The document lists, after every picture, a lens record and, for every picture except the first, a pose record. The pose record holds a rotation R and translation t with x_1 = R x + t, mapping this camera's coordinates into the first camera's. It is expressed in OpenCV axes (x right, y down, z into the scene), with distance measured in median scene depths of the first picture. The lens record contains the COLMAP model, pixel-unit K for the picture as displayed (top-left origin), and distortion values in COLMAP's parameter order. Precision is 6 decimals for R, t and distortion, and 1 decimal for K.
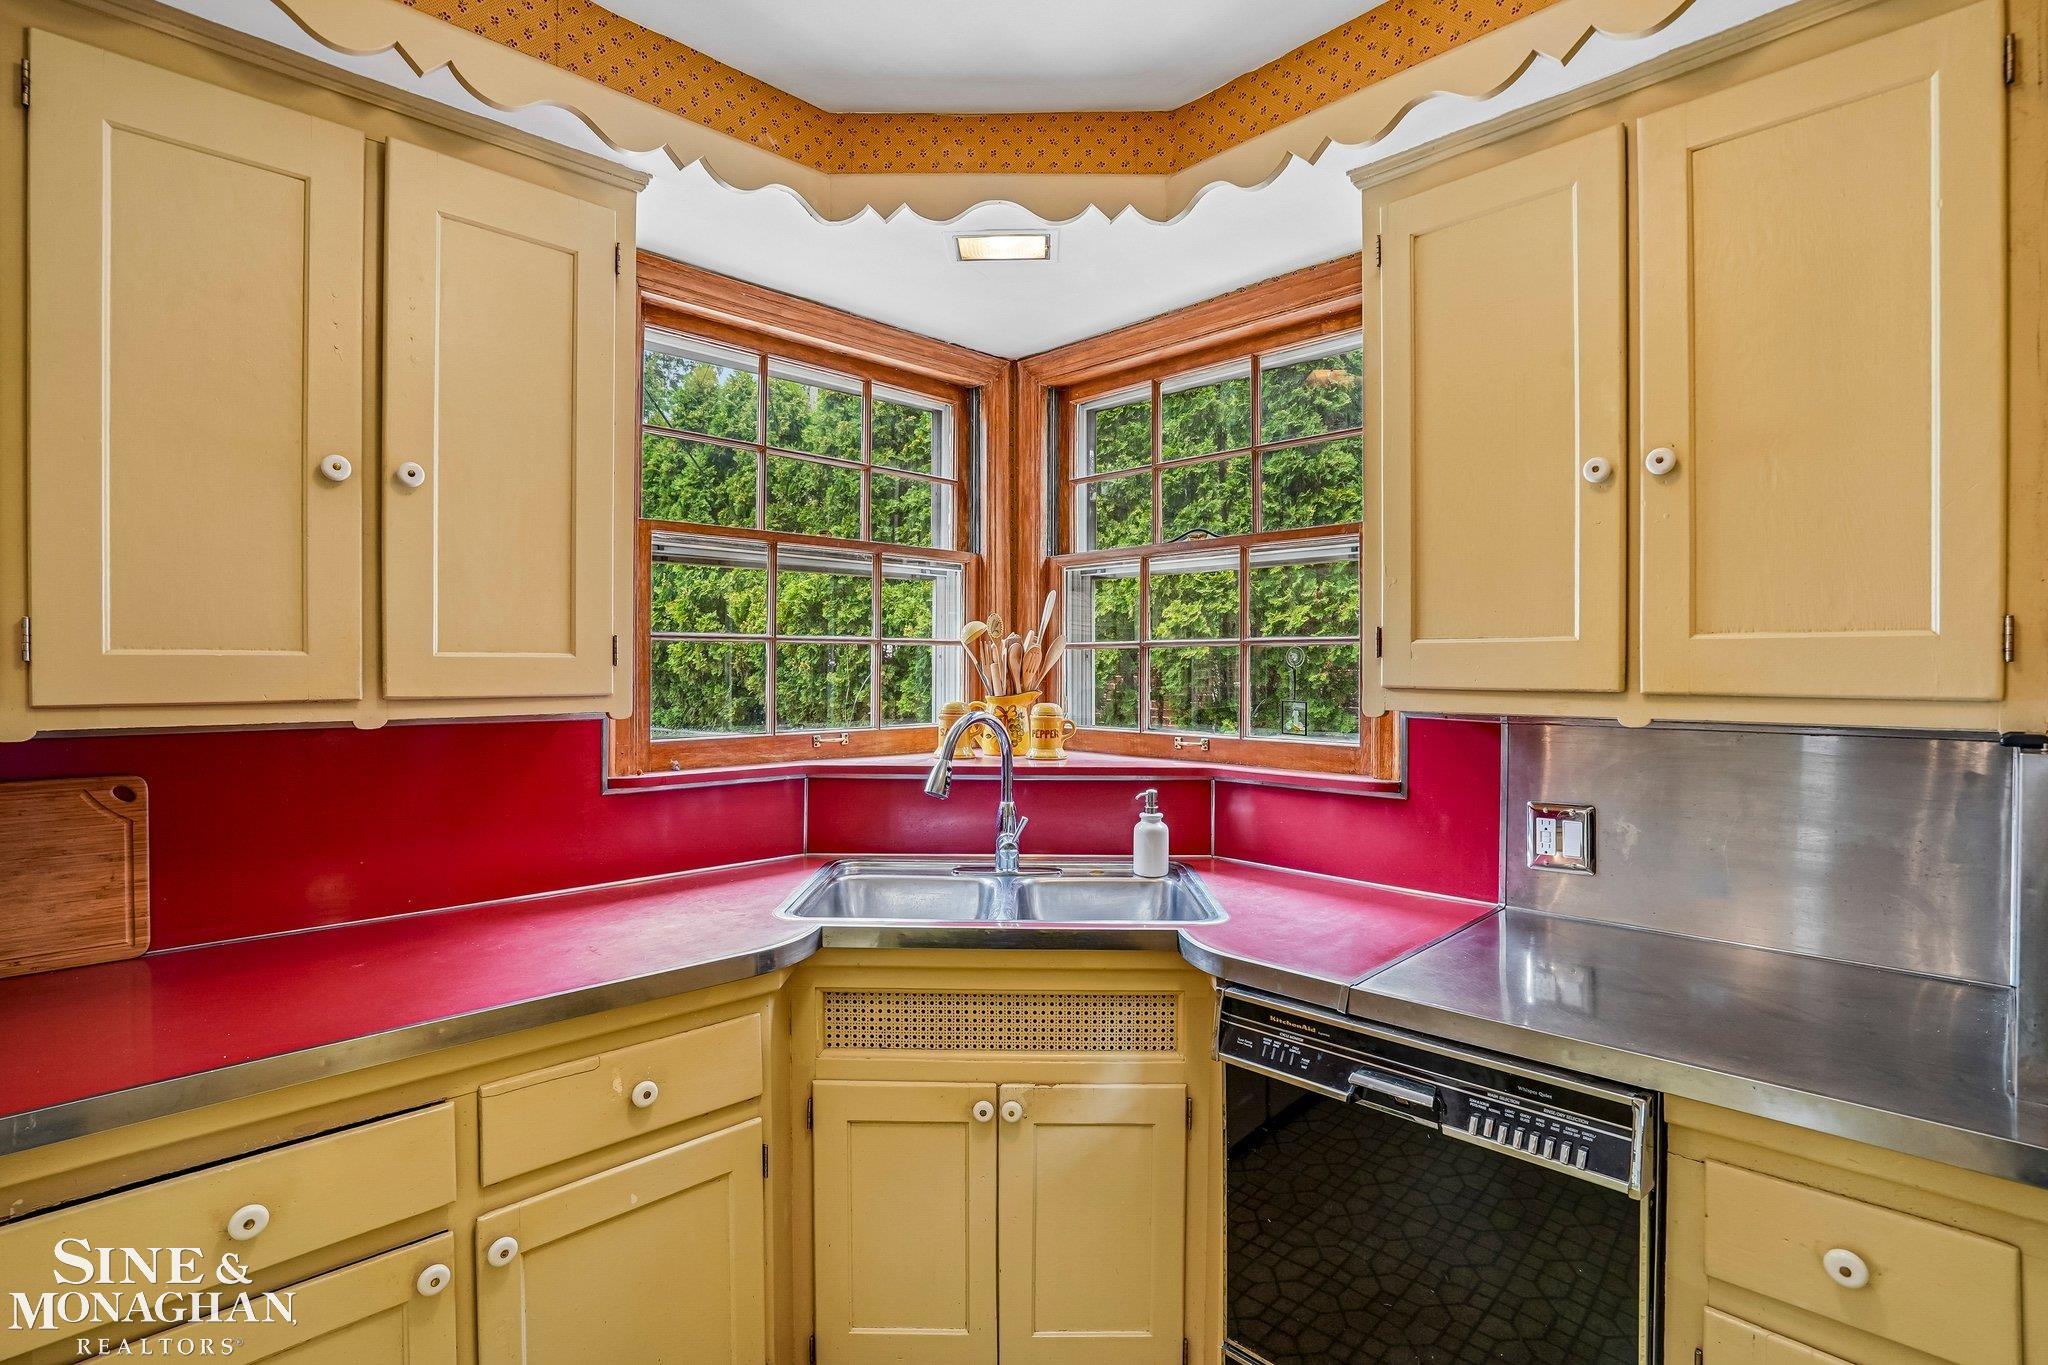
lens RADIAL K [[980.9, 0, 1024.0], [0, 980.9, 682.5], [0, 0, 1]] dist [-0.042469, 0.020187]
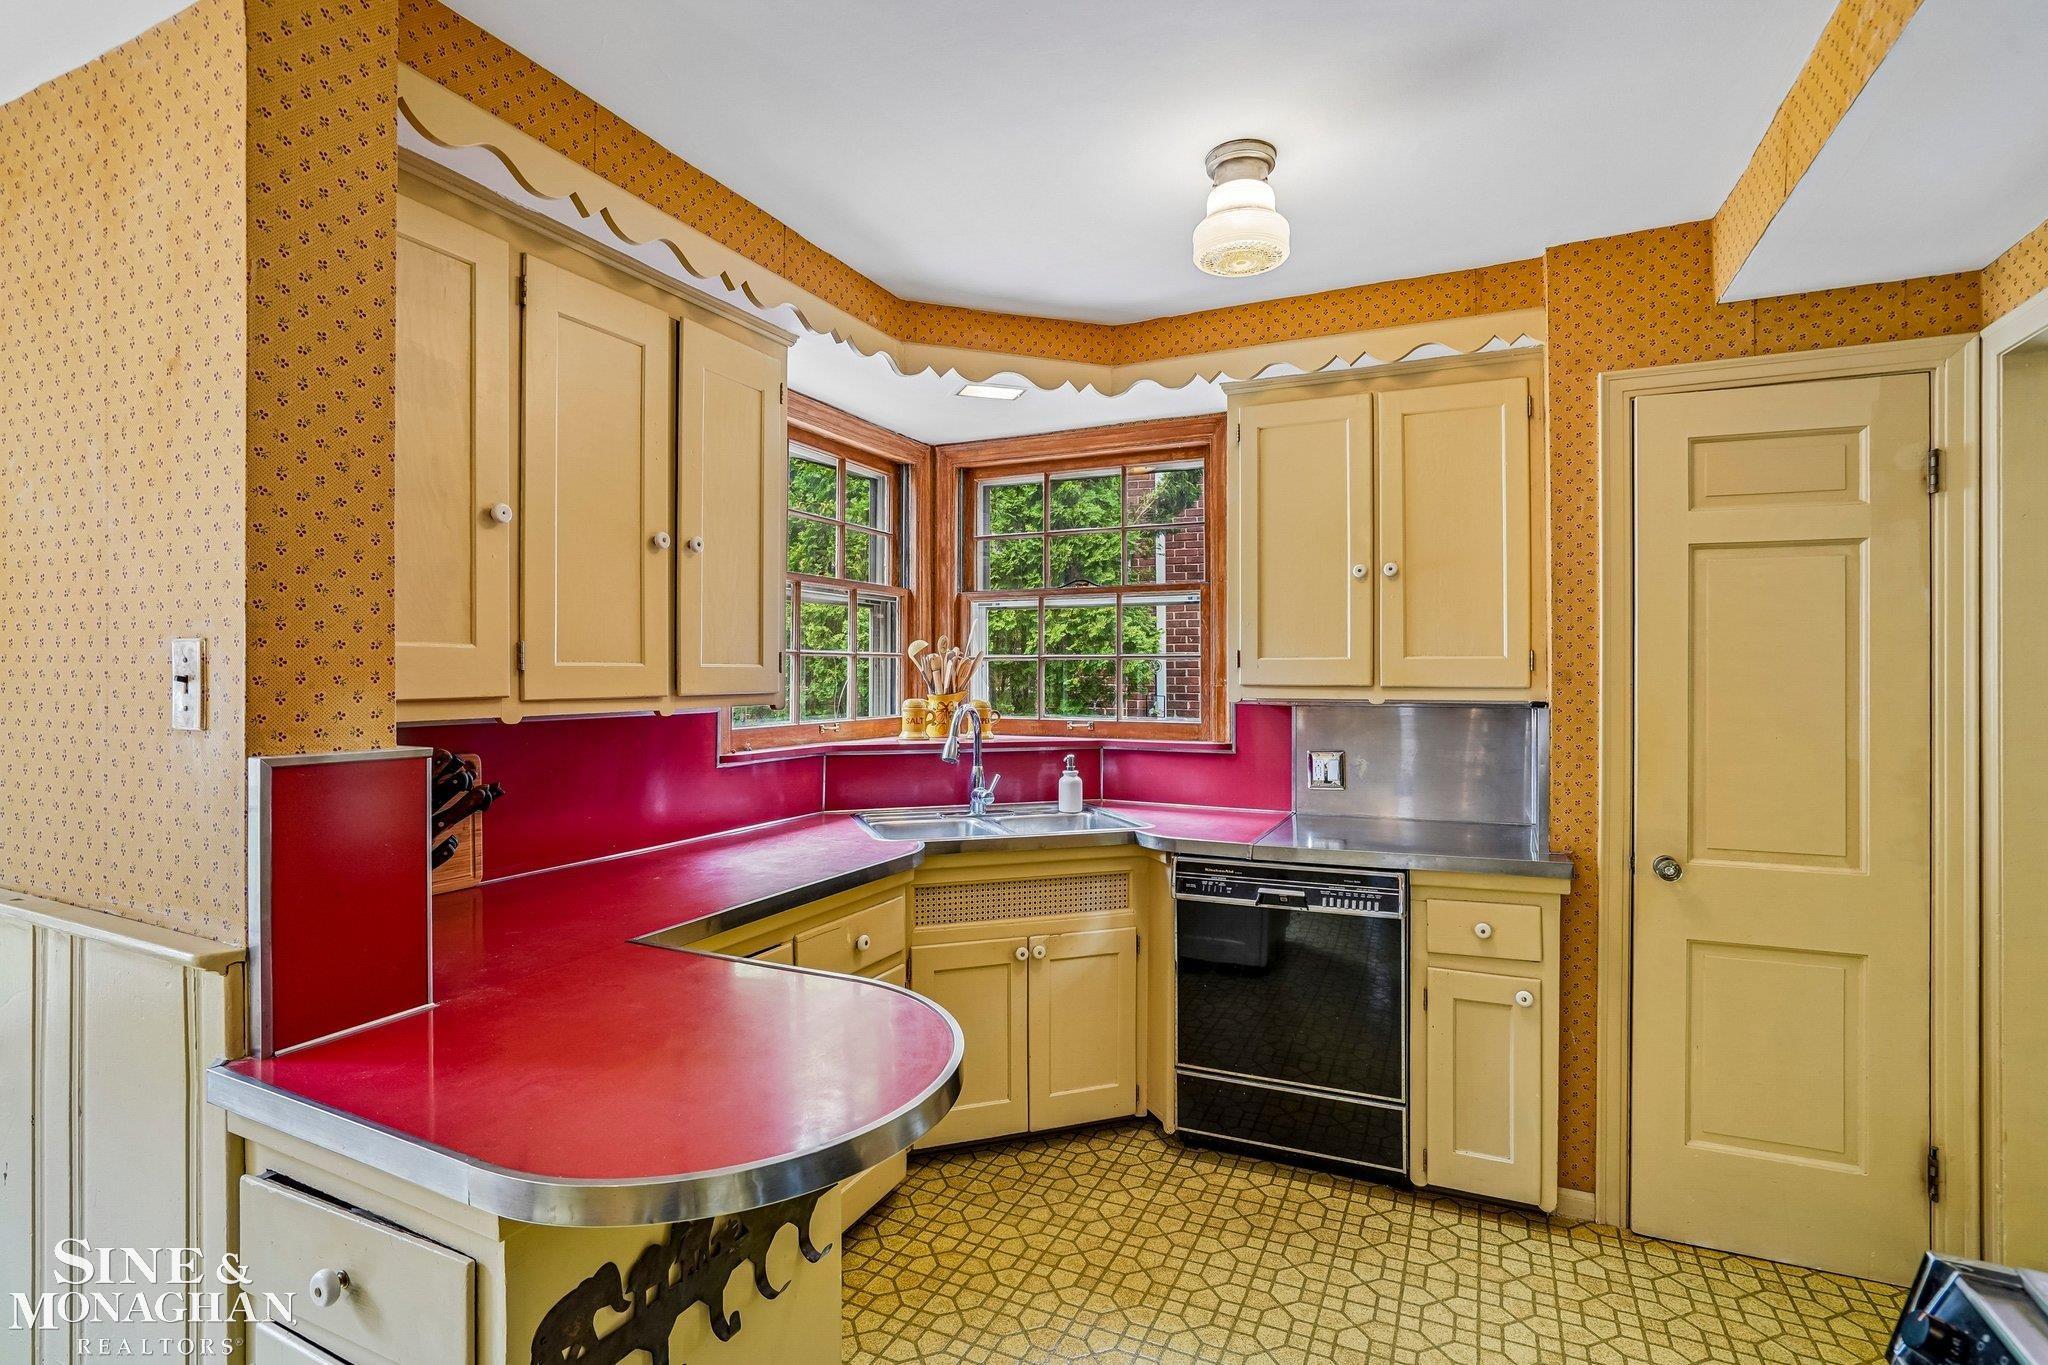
lens RADIAL K [[955.9, 0, 1024.0], [0, 955.9, 682.5], [0, 0, 1]] dist [-0.001009, -0.000030]
pose [[0.944527, -0.004247, 0.328408, -0.505257], [0.006300, 0.999967, -0.005188, 0.006084], [-0.328375, 0.006970, 0.944522, -0.438418]]
